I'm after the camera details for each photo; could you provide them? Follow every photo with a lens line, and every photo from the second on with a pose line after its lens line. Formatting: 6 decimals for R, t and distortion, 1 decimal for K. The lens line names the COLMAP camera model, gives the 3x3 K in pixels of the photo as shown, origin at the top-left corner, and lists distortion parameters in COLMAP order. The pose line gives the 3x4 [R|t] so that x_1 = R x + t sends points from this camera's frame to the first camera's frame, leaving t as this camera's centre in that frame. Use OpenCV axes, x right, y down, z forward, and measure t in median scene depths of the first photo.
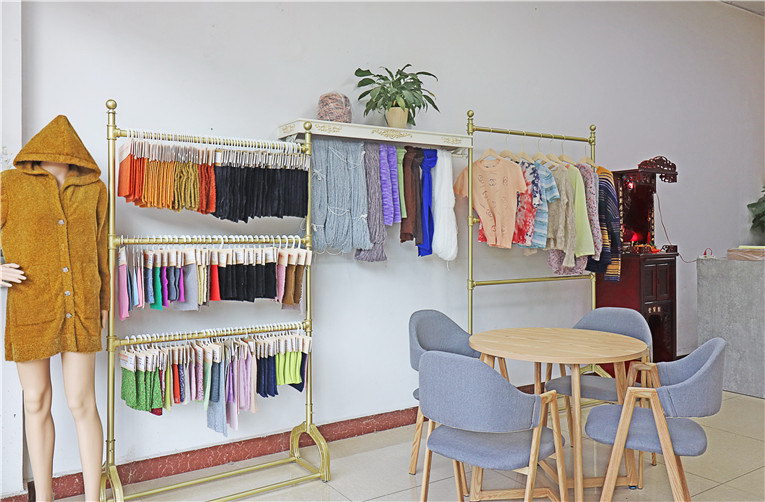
lens RADIAL K [[654.6, 0, 380.8], [0, 654.6, 251.5], [0, 0, 1]] dist [-0.007719, 0.000341]
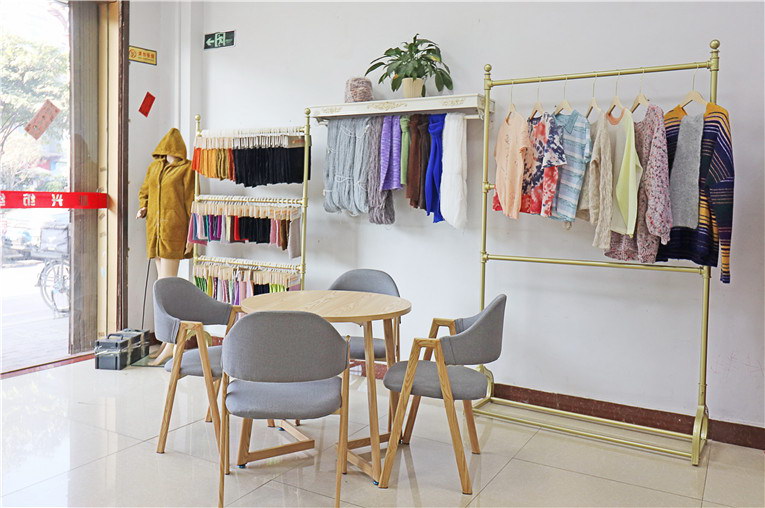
lens RADIAL K [[654.6, 0, 382.7], [0, 654.6, 248.1], [0, 0, 1]] dist [-0.007719, 0.000341]
pose [[0.419843, 0.074939, -0.904498, 0.946089], [-0.051895, 0.996937, 0.058509, -0.008258], [0.906112, 0.022374, 0.422446, 0.510165]]
